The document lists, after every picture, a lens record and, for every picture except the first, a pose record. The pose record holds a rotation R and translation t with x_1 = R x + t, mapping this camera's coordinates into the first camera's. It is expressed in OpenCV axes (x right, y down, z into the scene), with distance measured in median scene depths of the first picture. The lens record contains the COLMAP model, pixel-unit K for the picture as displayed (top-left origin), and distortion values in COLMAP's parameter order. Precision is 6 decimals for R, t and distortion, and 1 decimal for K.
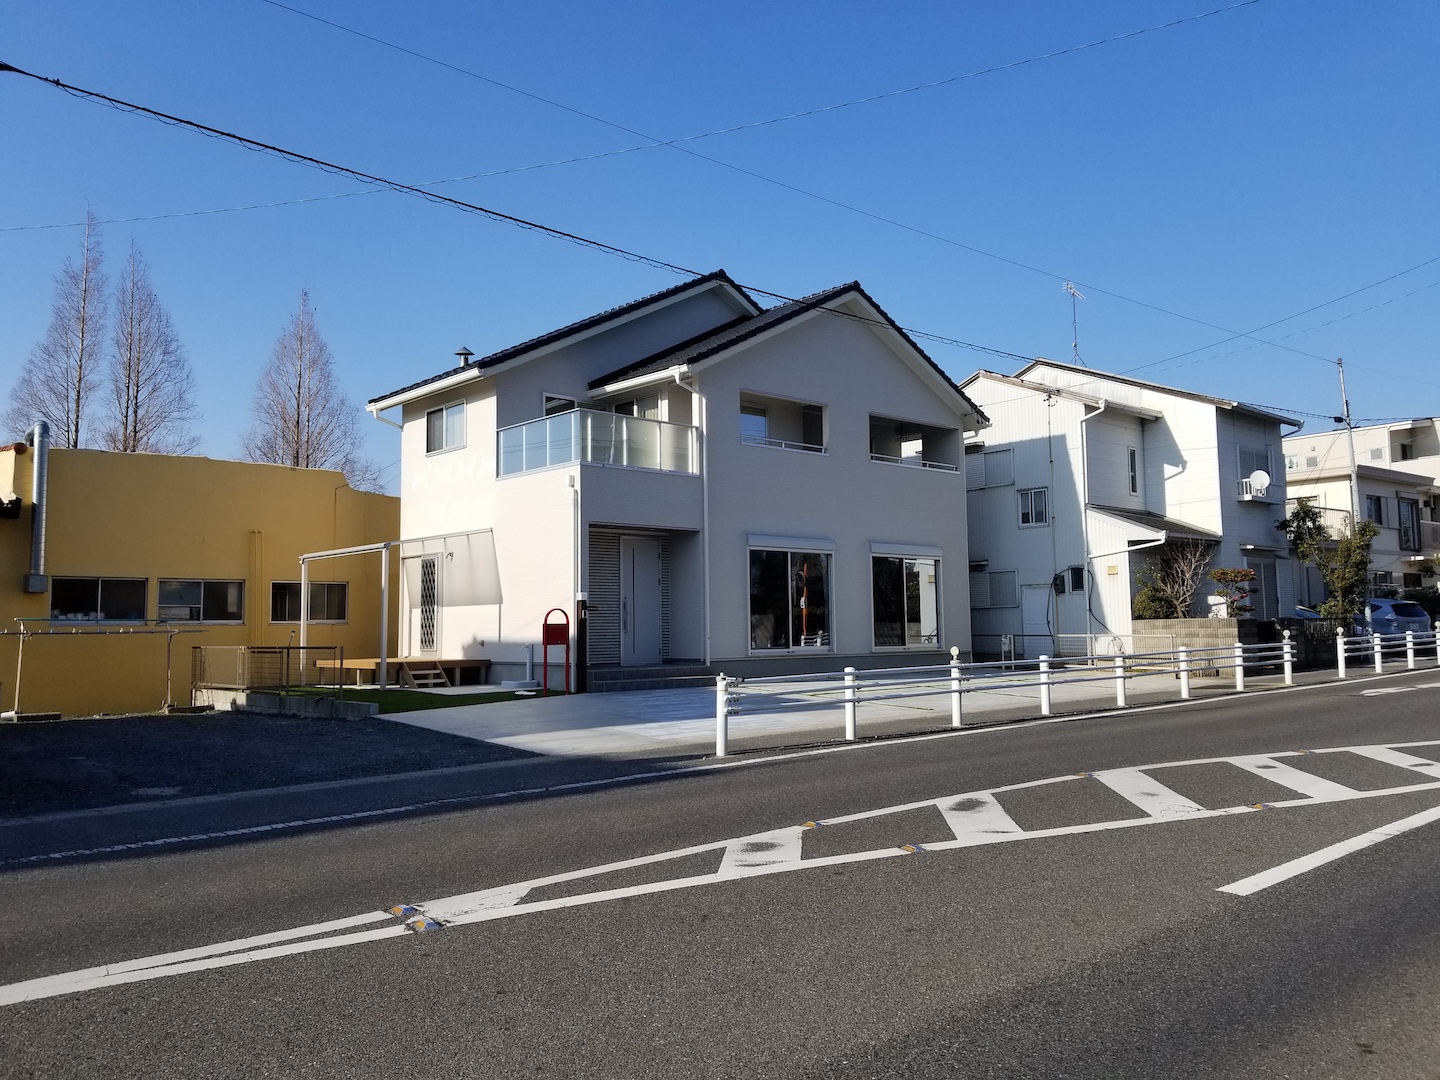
lens RADIAL K [[1122.4, 0, 720.0], [0, 1122.4, 540.0], [0, 0, 1]] dist [0.003029, -0.003100]
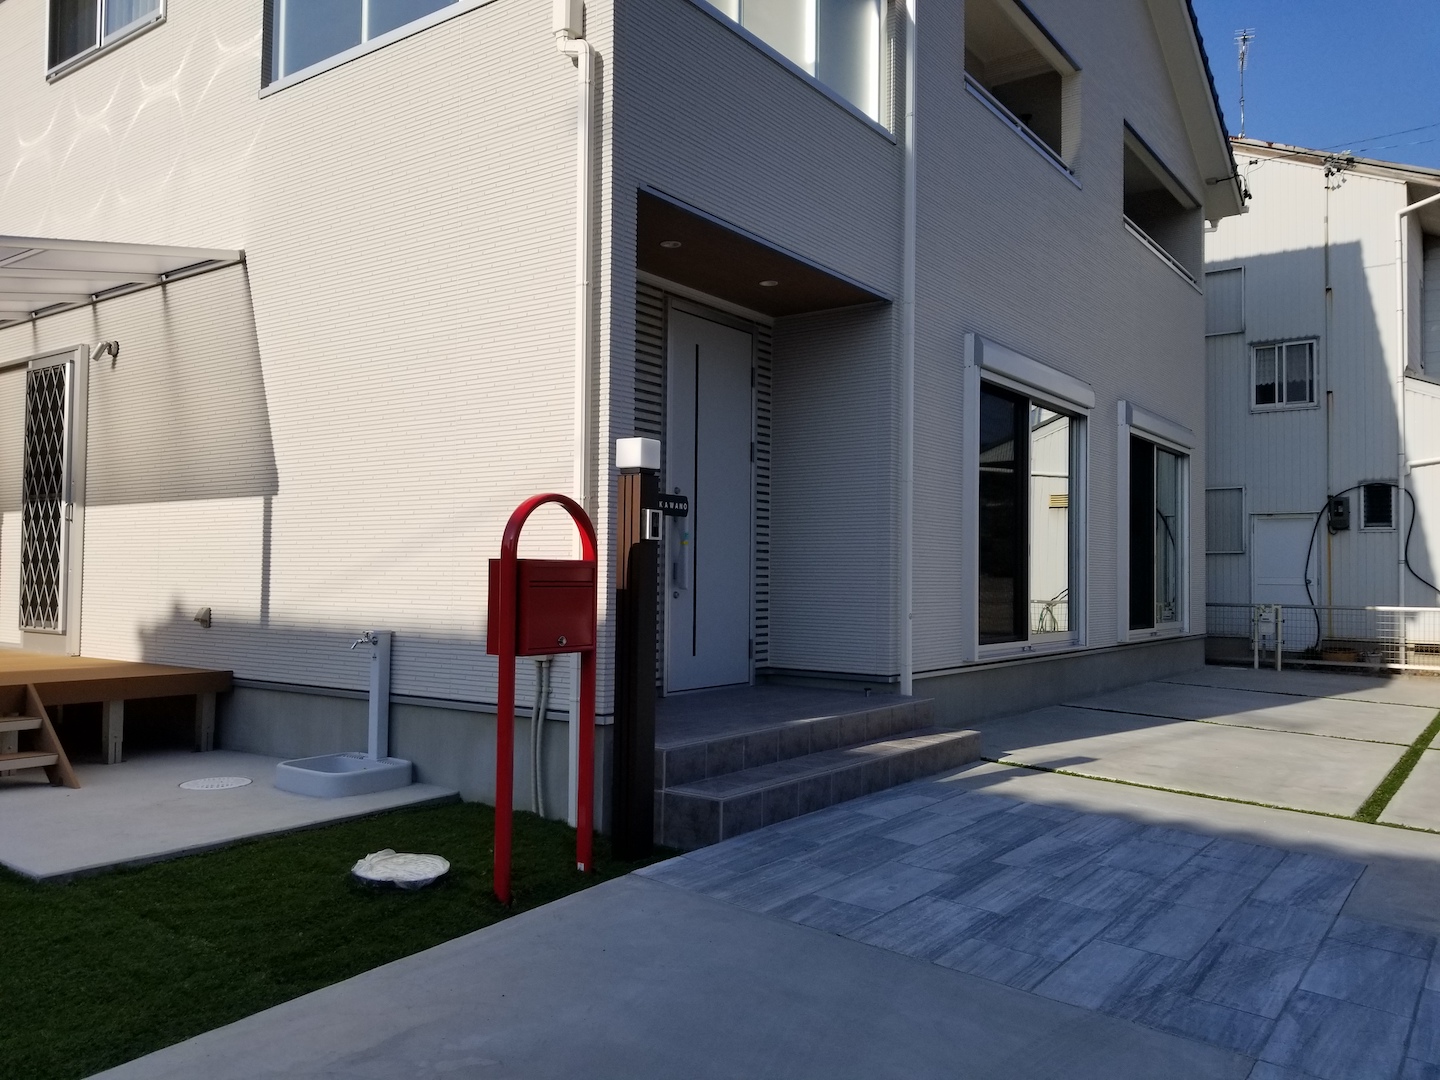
lens RADIAL K [[1122.4, 0, 720.0], [0, 1122.4, 540.0], [0, 0, 1]] dist [0.003029, -0.003100]
pose [[0.977513, 0.028681, 0.208914, -0.129712], [-0.038421, 0.998348, 0.042713, 0.048123], [-0.207344, -0.049780, 0.977001, 0.627348]]
